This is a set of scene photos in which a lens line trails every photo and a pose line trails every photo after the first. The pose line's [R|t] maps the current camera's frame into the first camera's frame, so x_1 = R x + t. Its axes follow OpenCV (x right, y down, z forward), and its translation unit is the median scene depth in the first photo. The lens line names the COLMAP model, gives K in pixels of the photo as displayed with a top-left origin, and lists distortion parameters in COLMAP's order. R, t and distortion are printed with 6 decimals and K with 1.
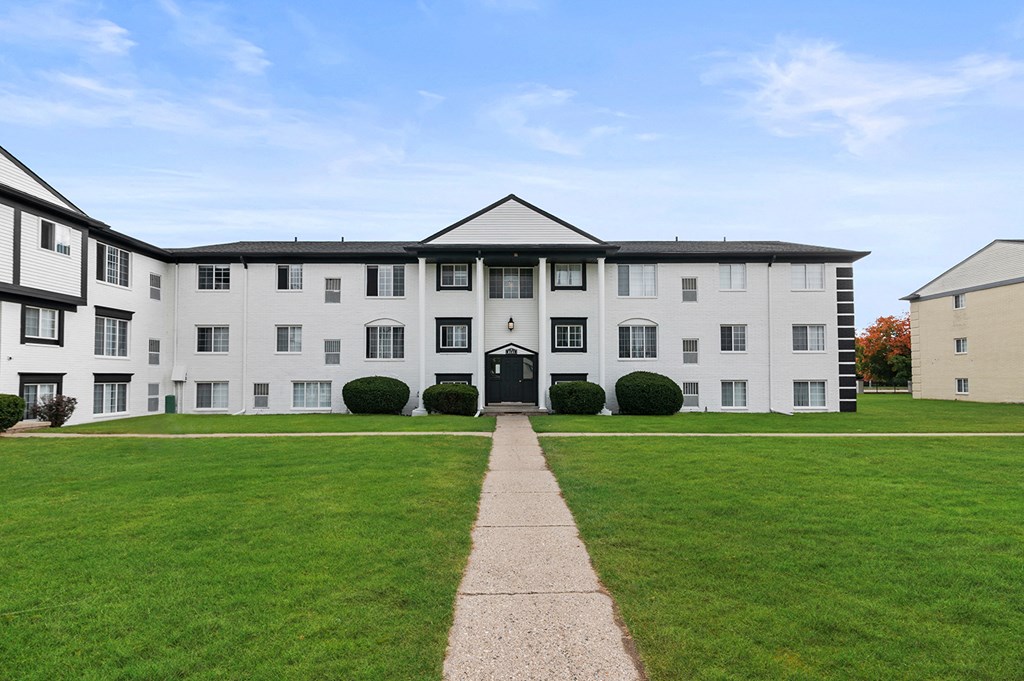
lens RADIAL K [[534.1, 0, 511.8], [0, 534.1, 365.4], [0, 0, 1]] dist [0.004038, 0.000240]
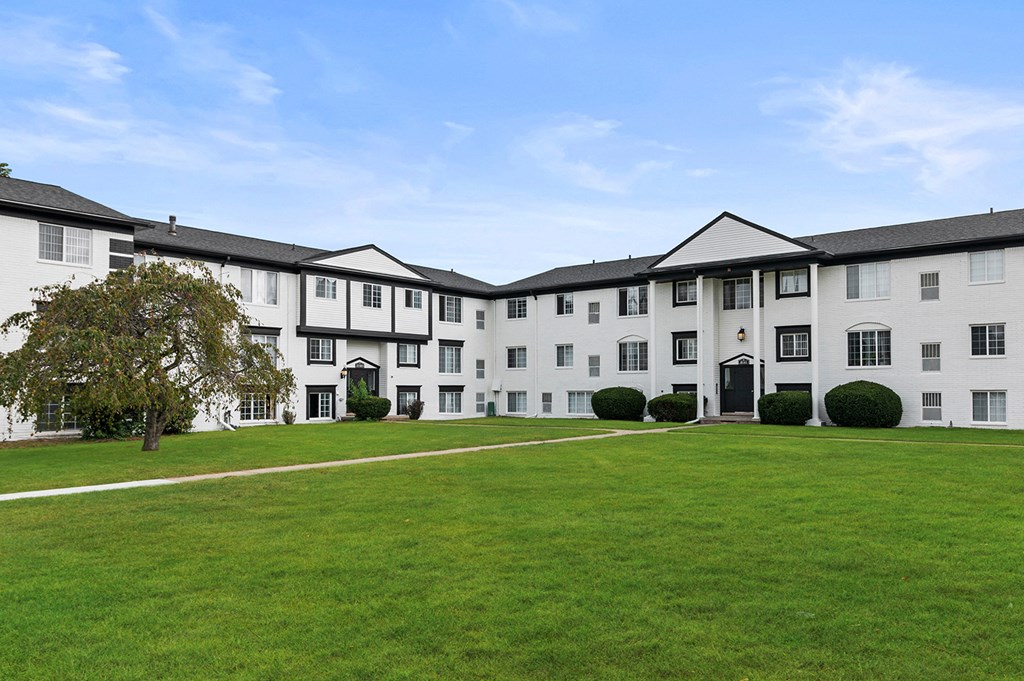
lens RADIAL K [[771.8, 0, 512.0], [0, 771.8, 382.6], [0, 0, 1]] dist [-0.000999, 0.000033]
pose [[0.760562, -0.006515, -0.649233, 0.630531], [0.017488, 0.999792, 0.010454, -0.009976], [0.649030, -0.019305, 0.760518, -0.402512]]
